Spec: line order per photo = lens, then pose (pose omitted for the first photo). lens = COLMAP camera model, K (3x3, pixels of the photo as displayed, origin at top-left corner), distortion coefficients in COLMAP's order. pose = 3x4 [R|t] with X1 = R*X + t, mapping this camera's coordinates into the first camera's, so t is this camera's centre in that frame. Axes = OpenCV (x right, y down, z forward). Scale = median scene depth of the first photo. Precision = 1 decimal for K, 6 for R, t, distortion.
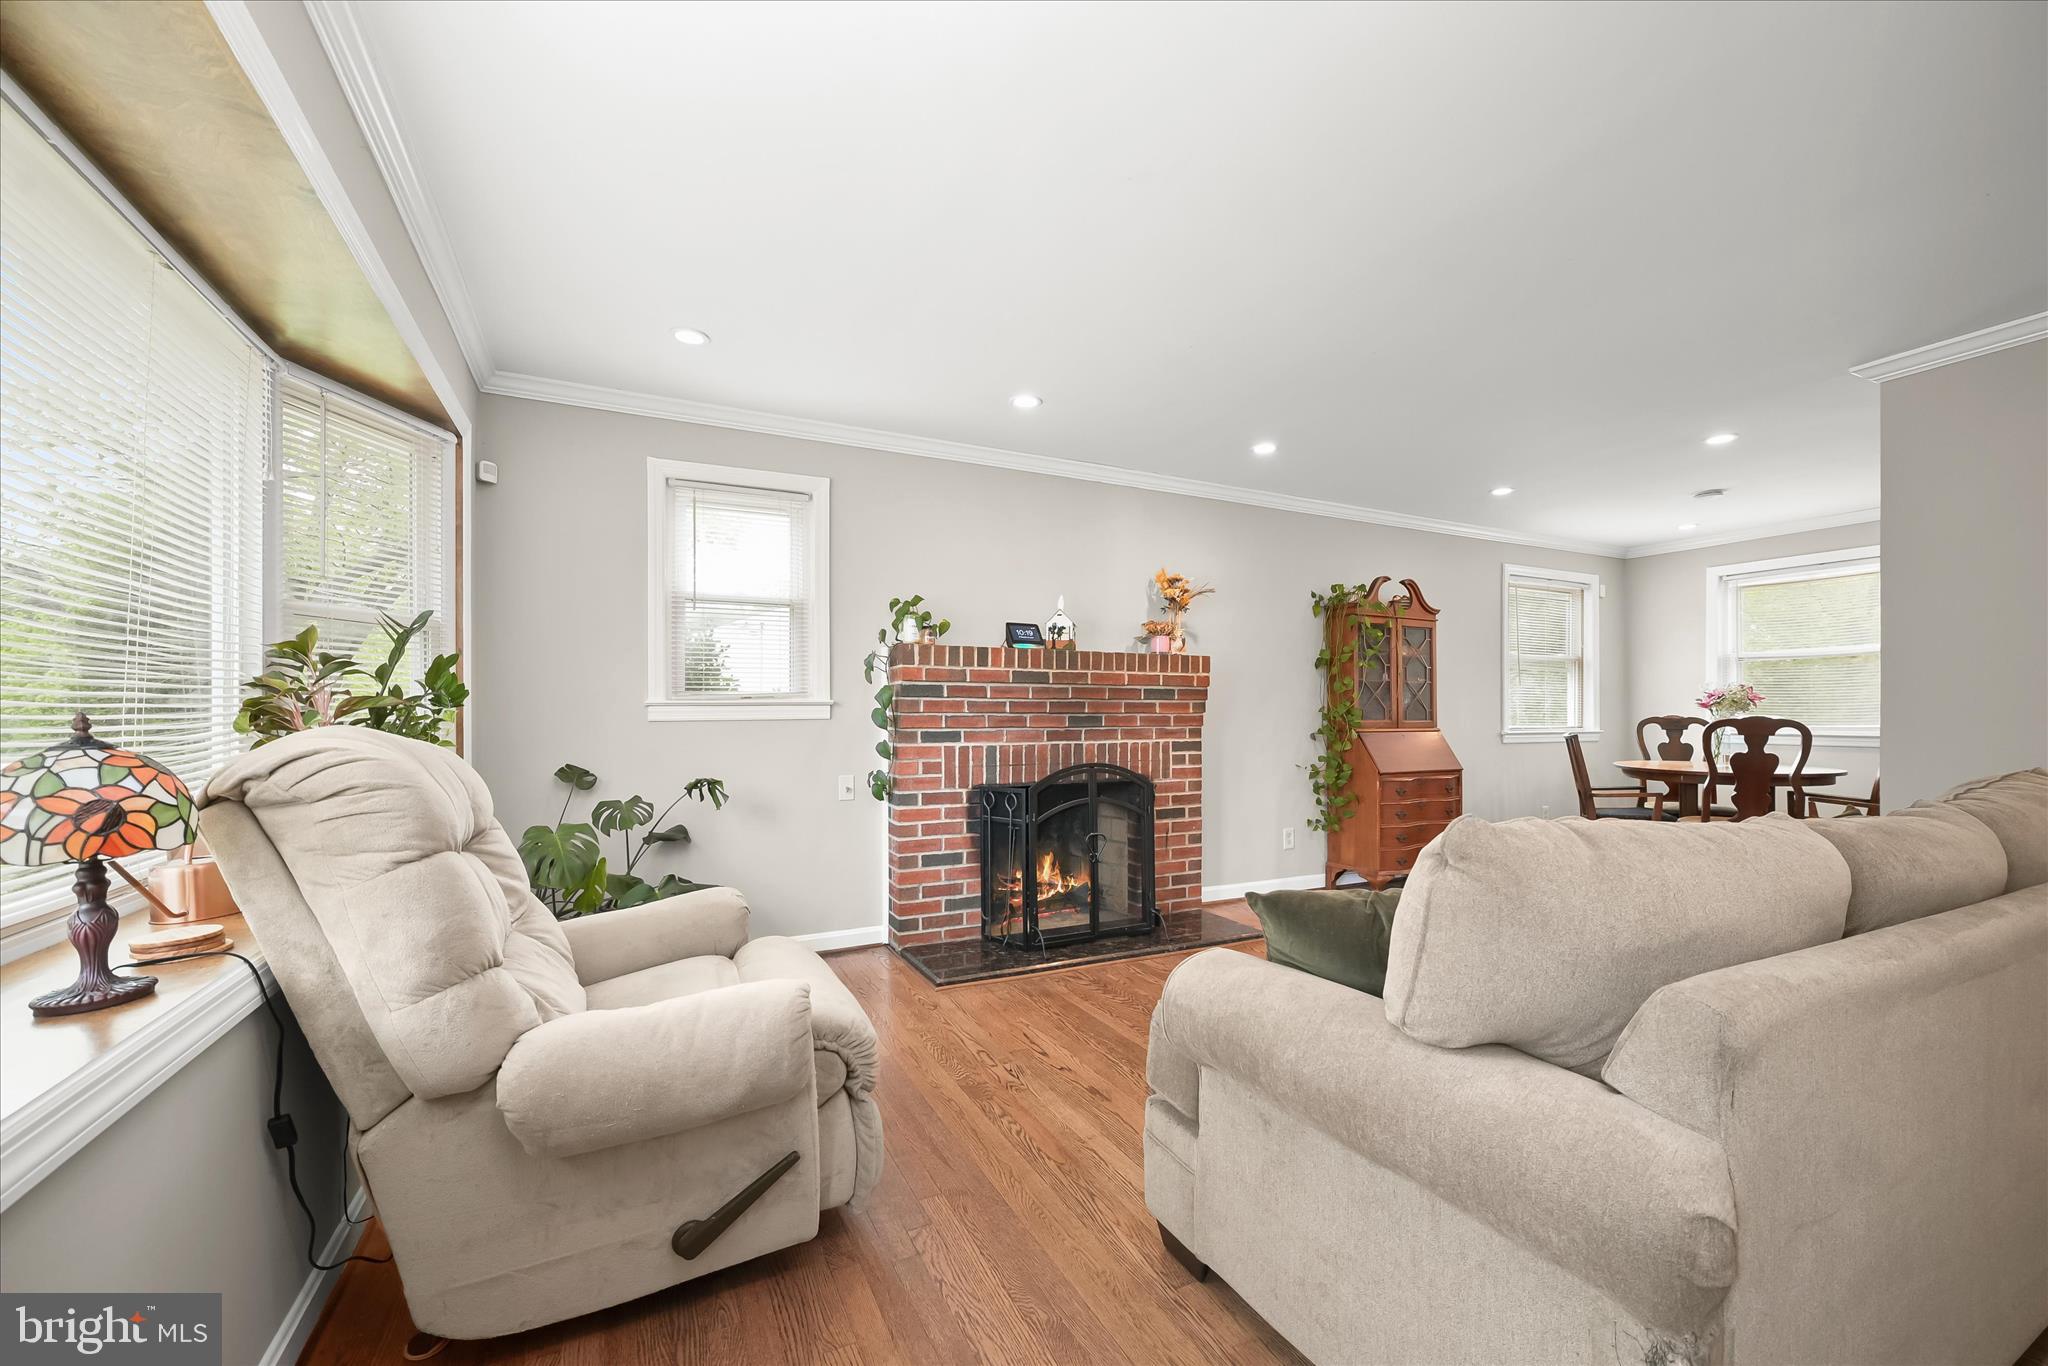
lens RADIAL K [[808.1, 0, 1023.8], [0, 808.1, 712.3], [0, 0, 1]] dist [-0.004837, 0.000264]
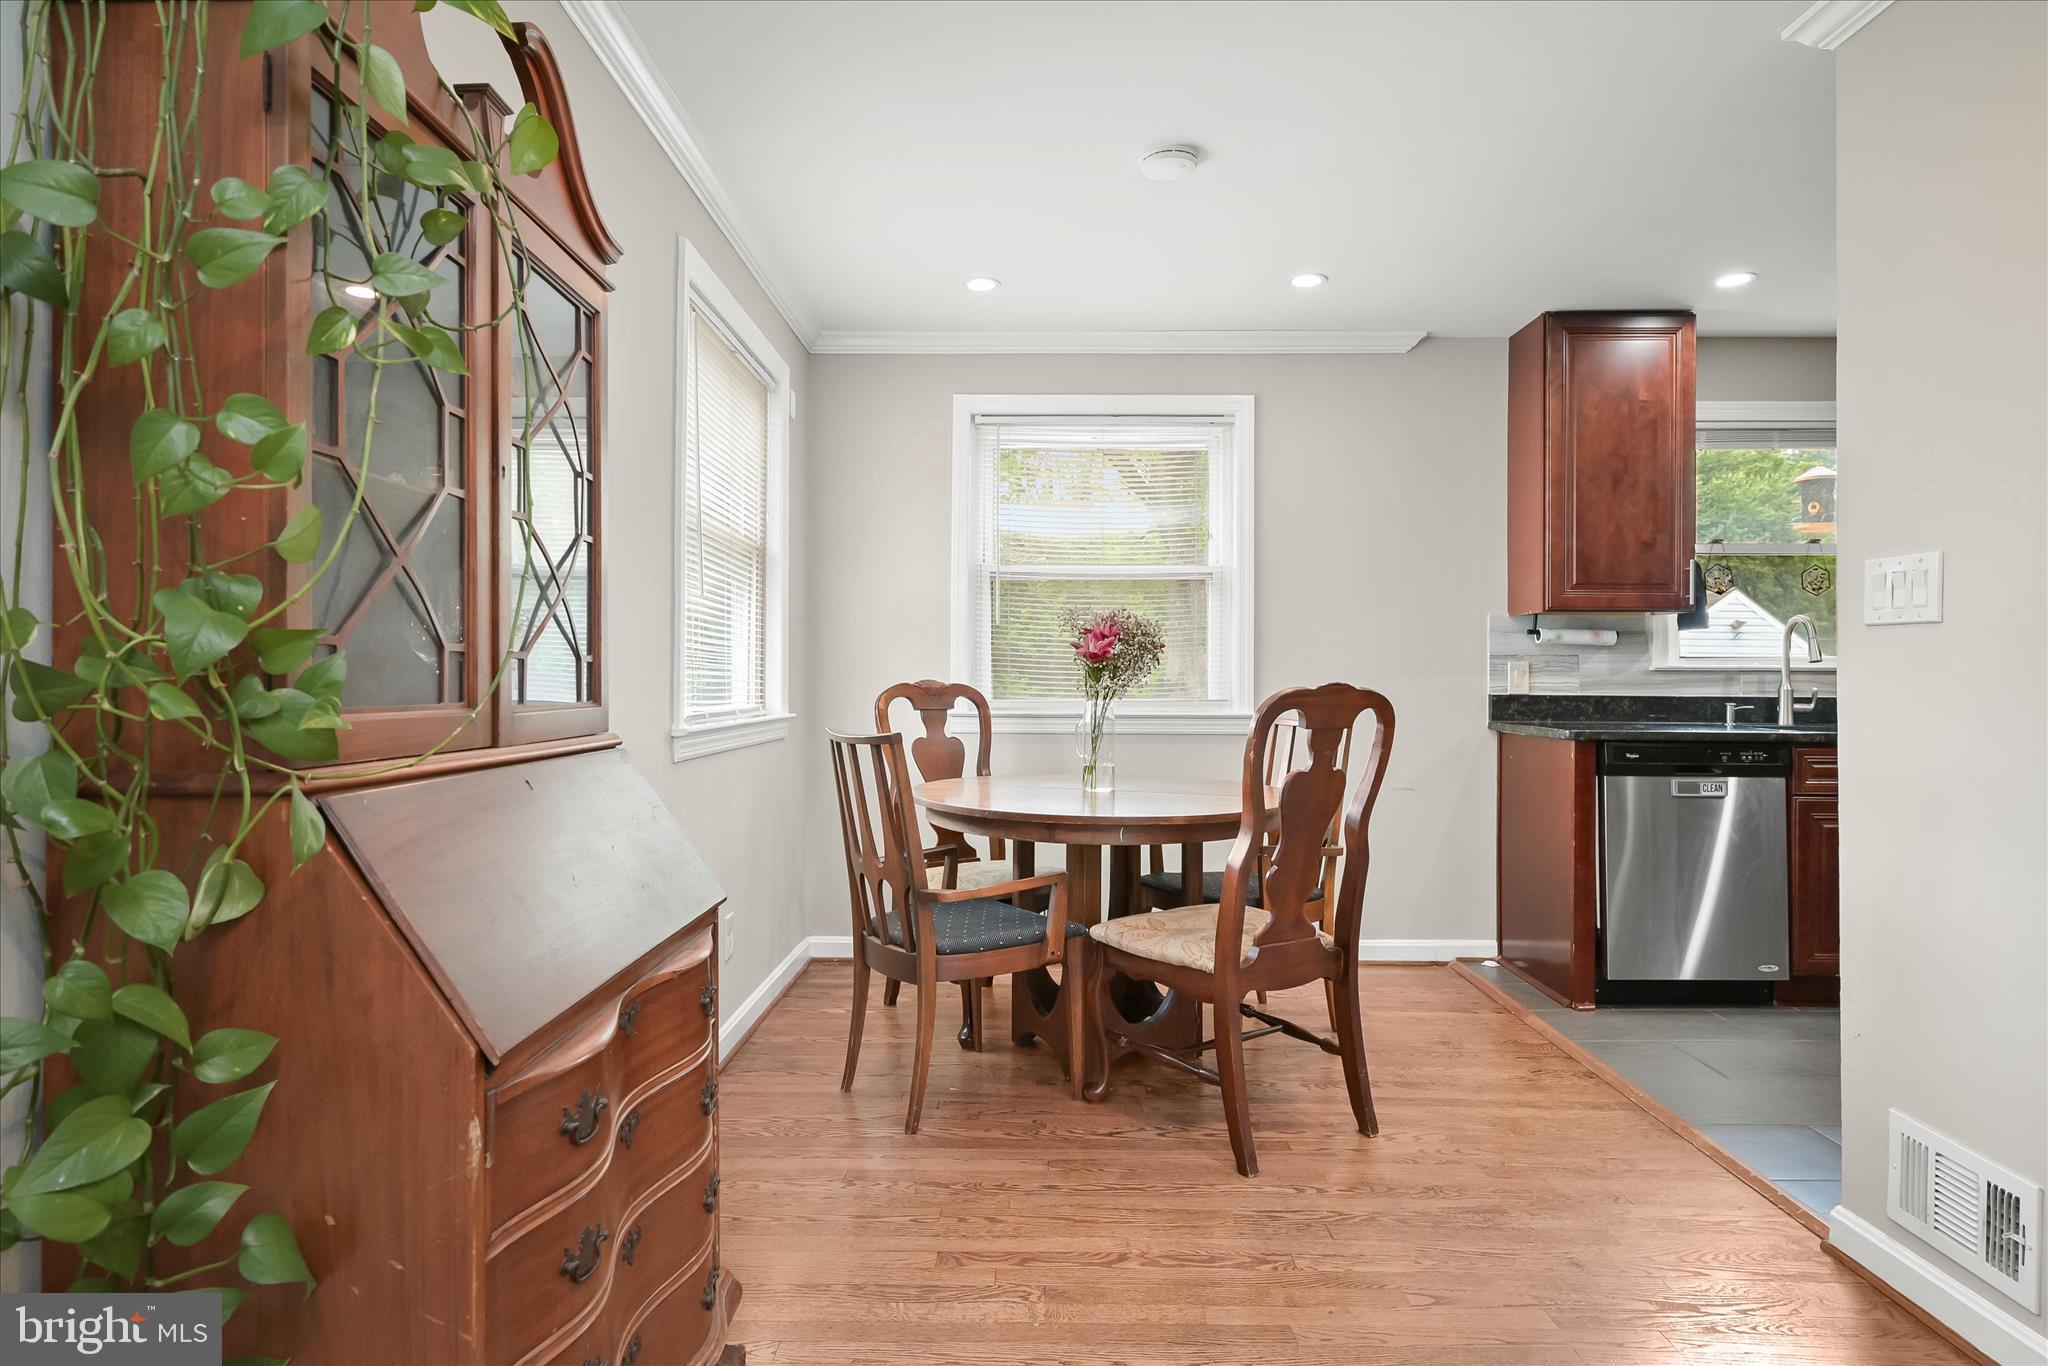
lens RADIAL K [[1109.4, 0, 1025.0], [0, 1109.4, 675.9], [0, 0, 1]] dist [-0.002454, -0.001878]
pose [[0.450286, 0.003899, 0.892876, 0.332318], [-0.006887, 0.999976, -0.000894, 0.002745], [-0.892858, -0.005747, 0.450302, 0.903399]]
